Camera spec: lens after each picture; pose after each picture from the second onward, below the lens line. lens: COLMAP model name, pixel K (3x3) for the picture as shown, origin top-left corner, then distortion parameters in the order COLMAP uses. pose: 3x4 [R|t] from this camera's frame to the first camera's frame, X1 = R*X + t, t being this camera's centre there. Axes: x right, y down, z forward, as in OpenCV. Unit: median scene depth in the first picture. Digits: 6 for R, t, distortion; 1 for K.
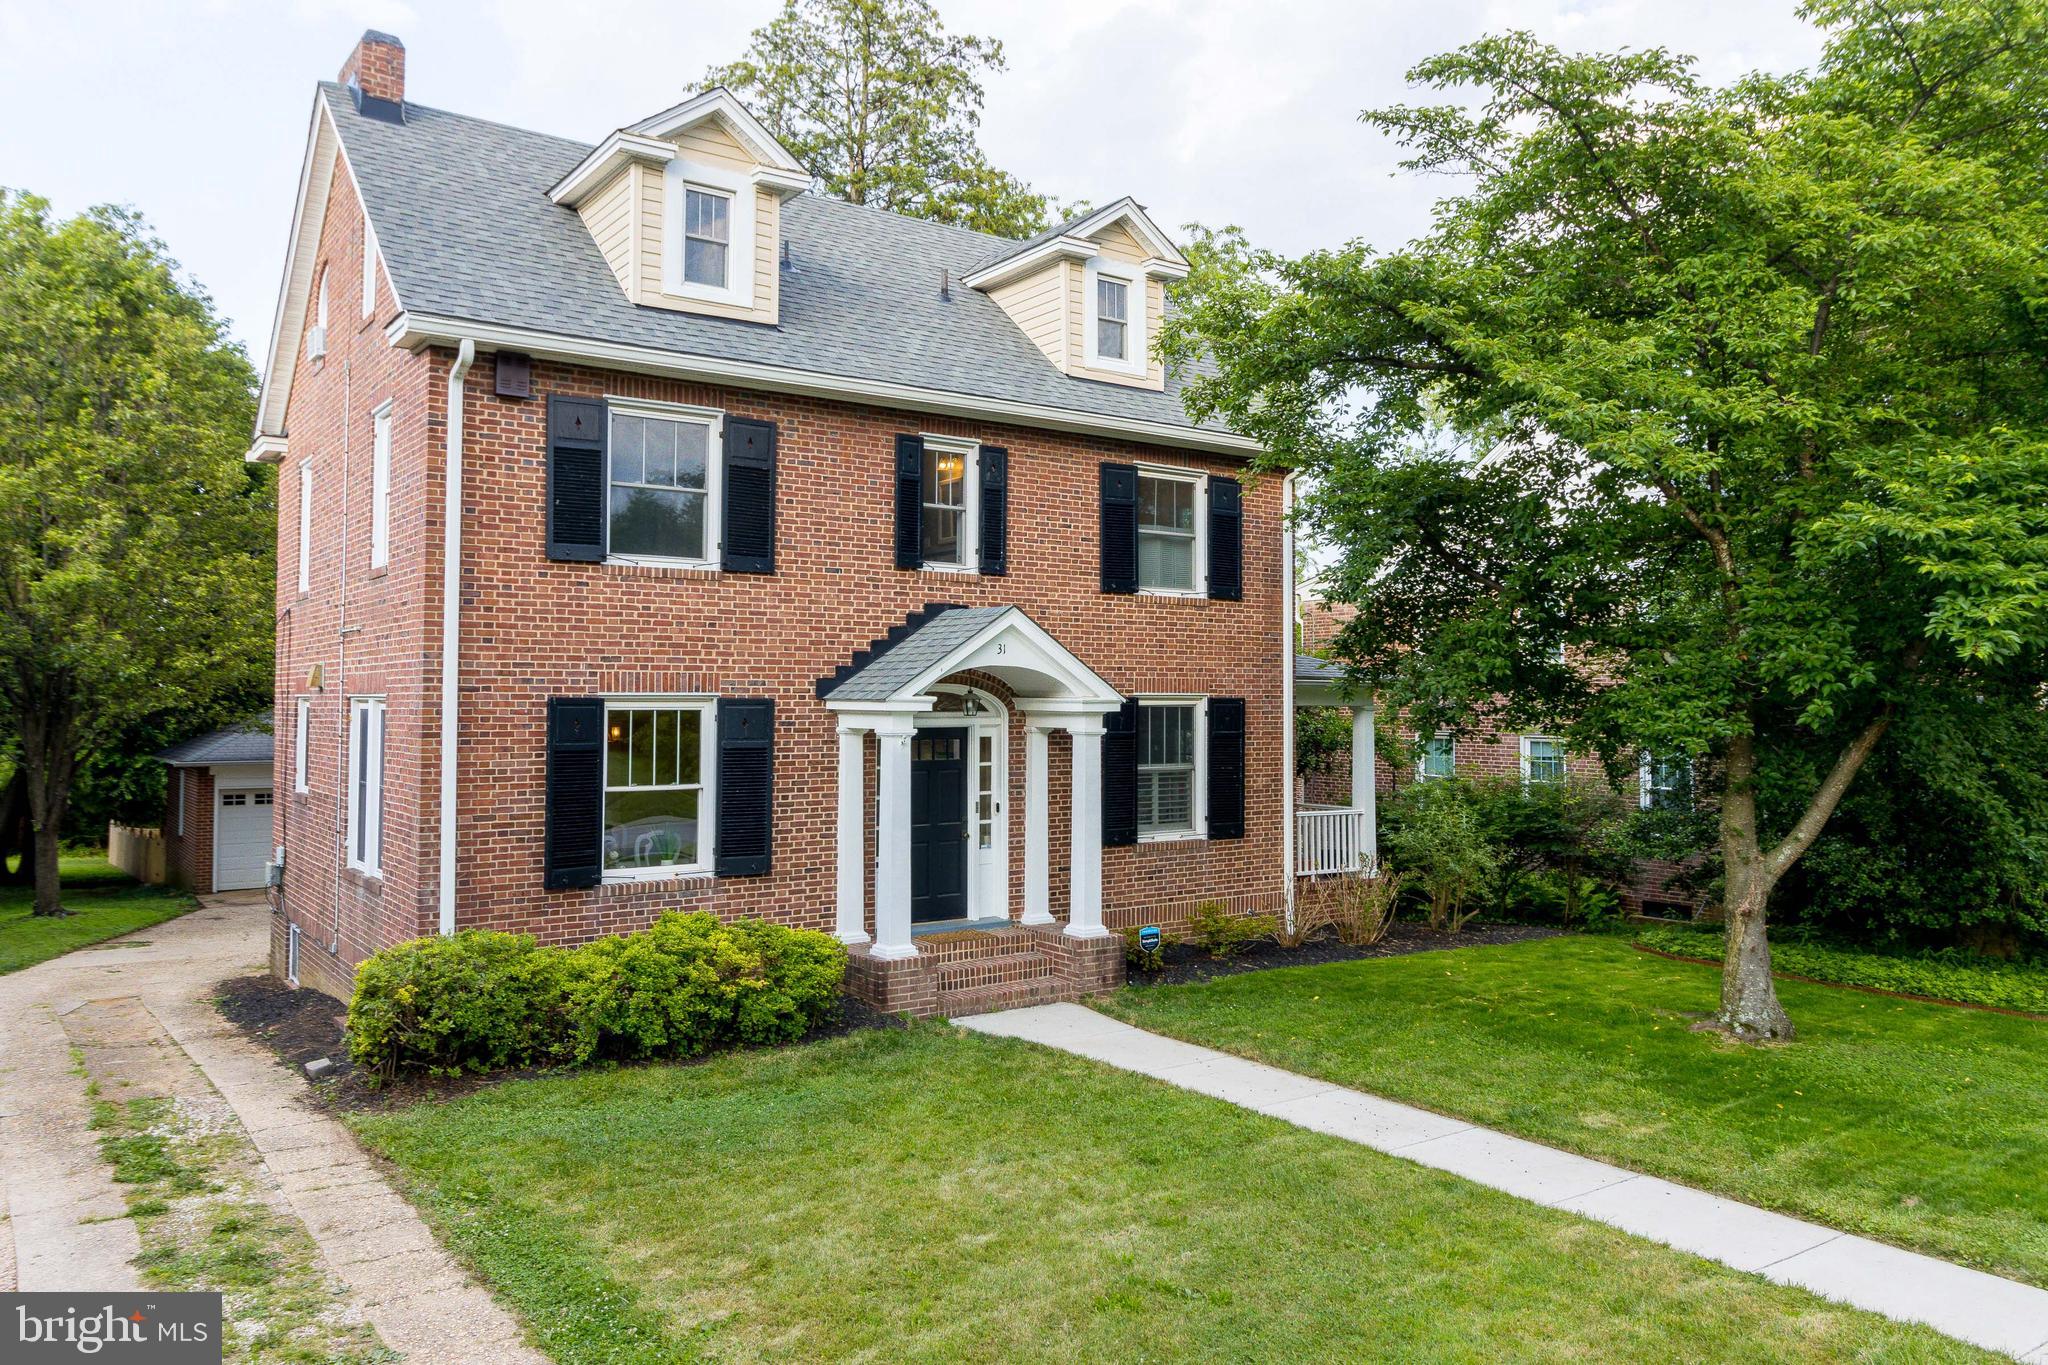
lens RADIAL K [[1516.4, 0, 1025.3], [0, 1516.4, 681.3], [0, 0, 1]] dist [-0.004343, -0.003195]
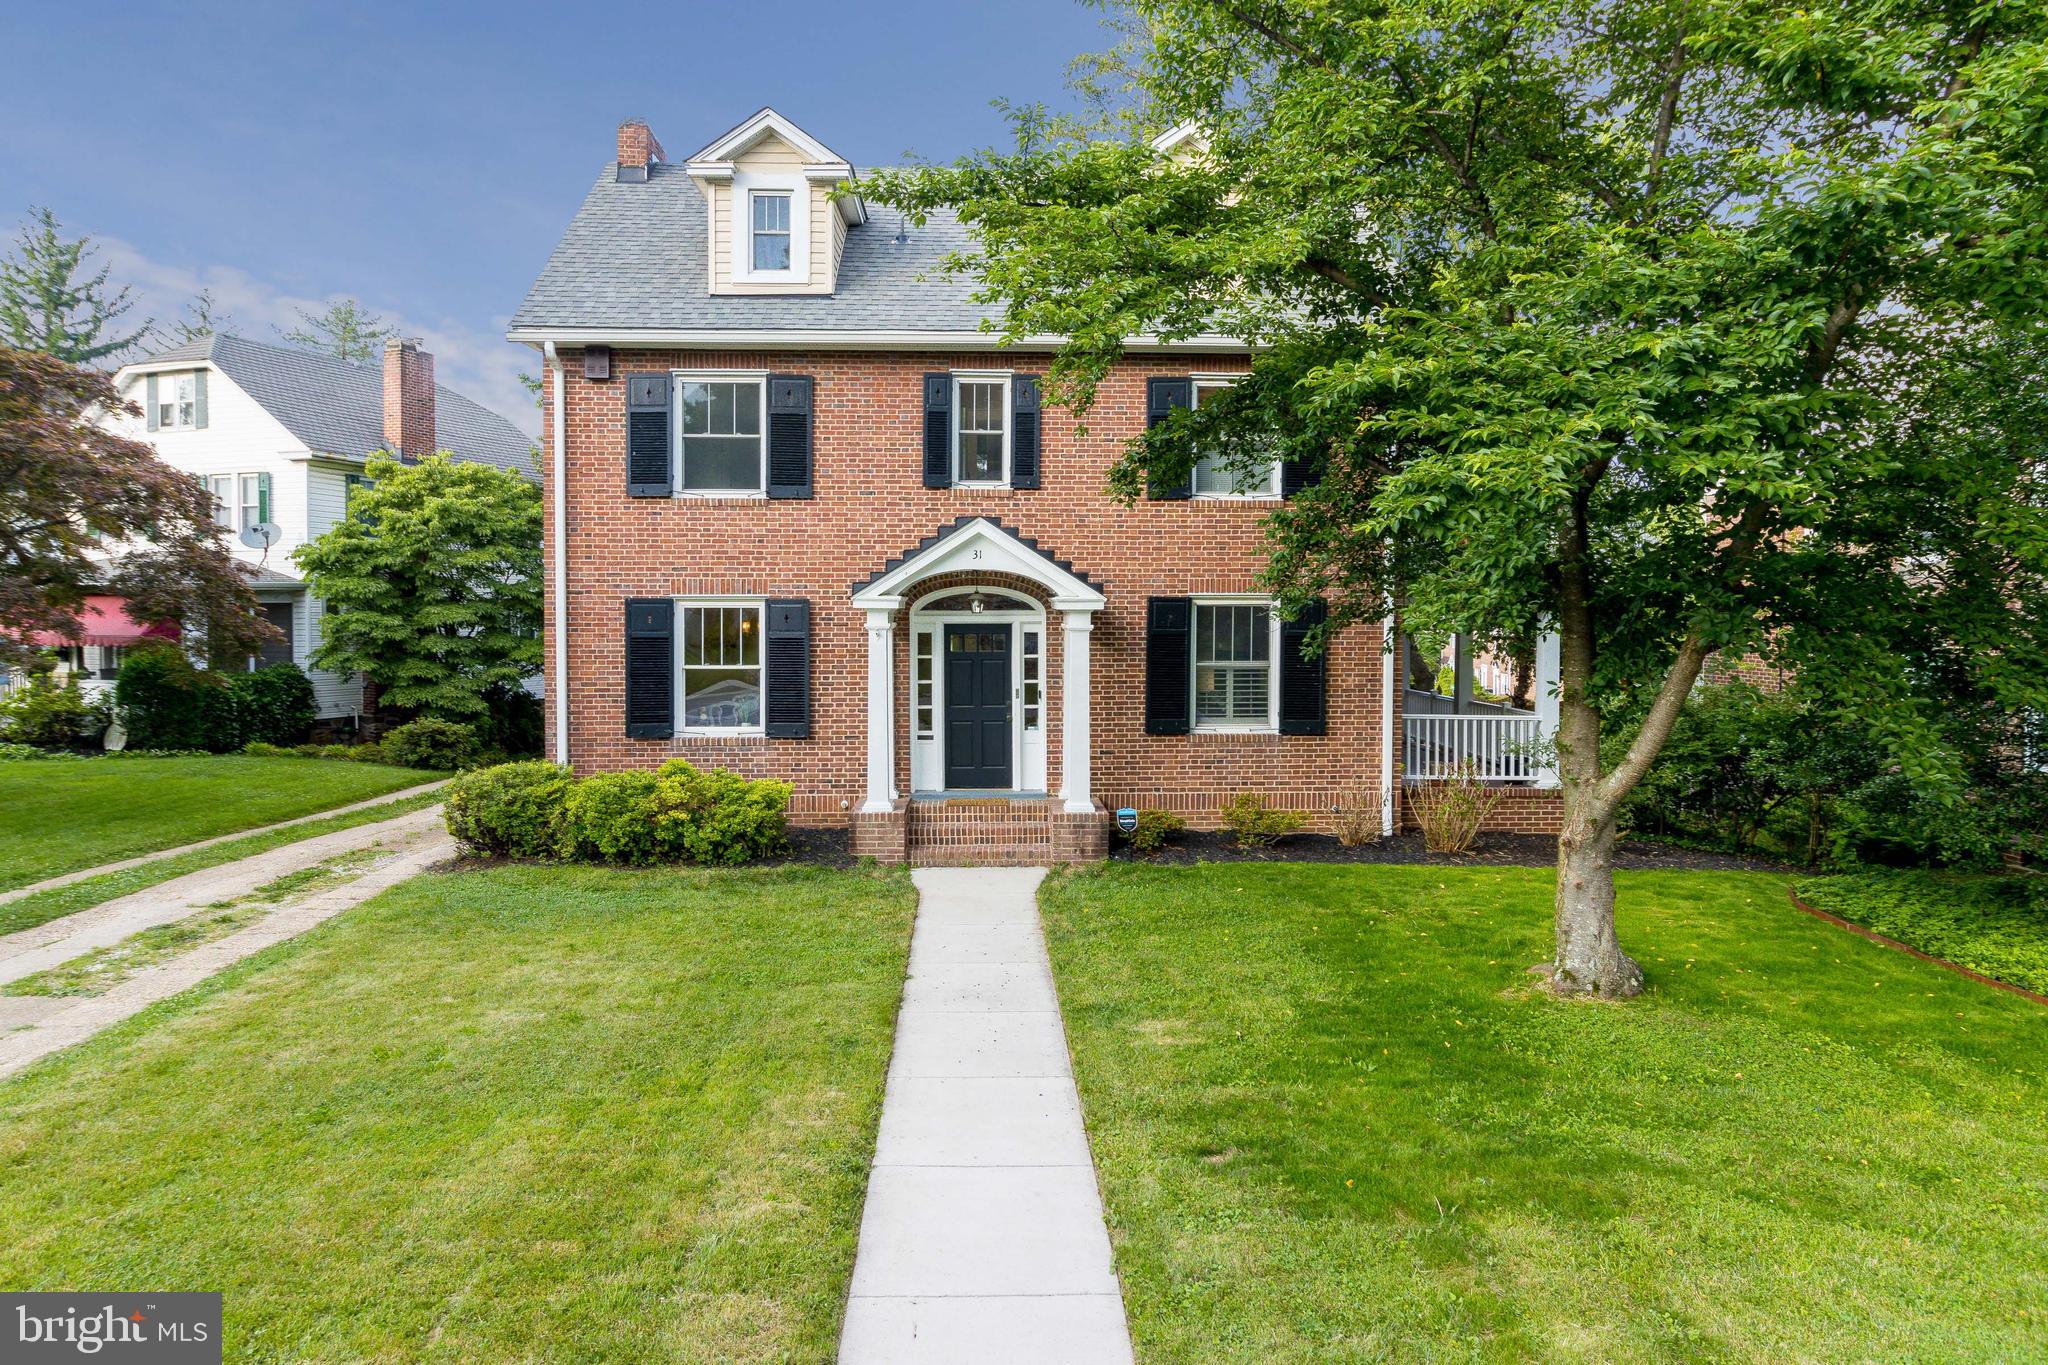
lens RADIAL K [[1301.5, 0, 1024.5], [0, 1301.5, 681.8], [0, 0, 1]] dist [-0.004222, 0.000288]
pose [[0.823172, 0.029876, -0.567005, 0.584640], [0.008073, 0.997898, 0.064300, 0.011932], [0.567734, -0.057508, 0.821201, 0.211815]]
